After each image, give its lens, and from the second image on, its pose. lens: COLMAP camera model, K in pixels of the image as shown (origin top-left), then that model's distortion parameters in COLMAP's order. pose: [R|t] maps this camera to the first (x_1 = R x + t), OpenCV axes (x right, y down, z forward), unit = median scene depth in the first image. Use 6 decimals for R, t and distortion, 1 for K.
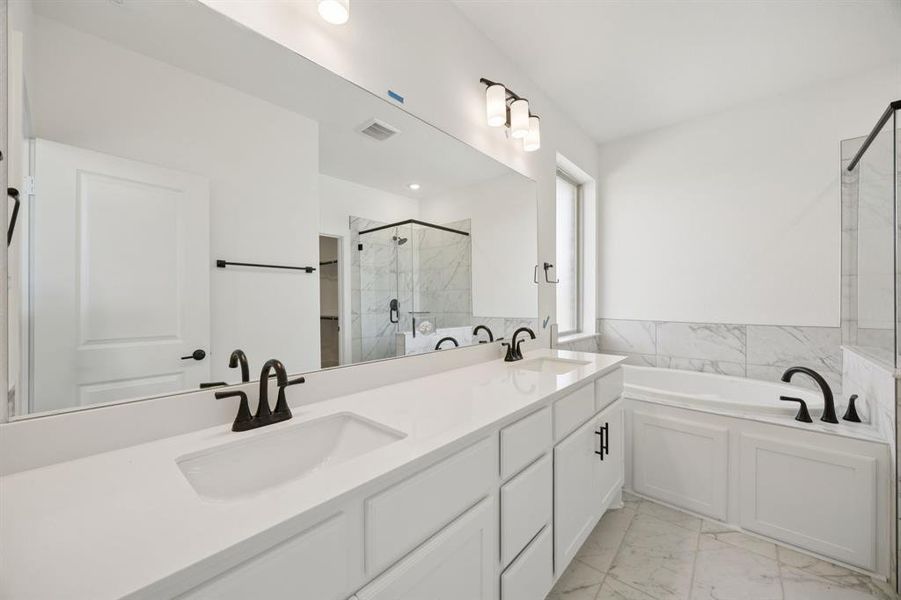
lens RADIAL K [[341.1, 0, 449.7], [0, 341.1, 302.6], [0, 0, 1]] dist [-0.003052, -0.000048]
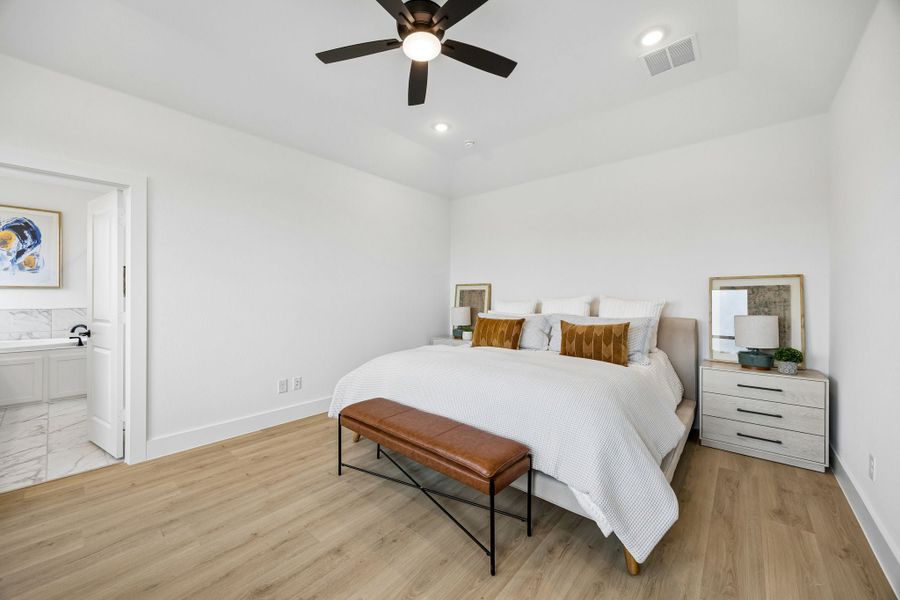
lens RADIAL K [[340.7, 0, 448.8], [0, 340.7, 298.7], [0, 0, 1]] dist [-0.003052, -0.000048]
pose [[-0.019445, -0.000511, 0.999811, -0.919600], [-0.000633, 1.000000, 0.000499, 0.008639], [-0.999811, -0.000623, -0.019446, -1.017031]]
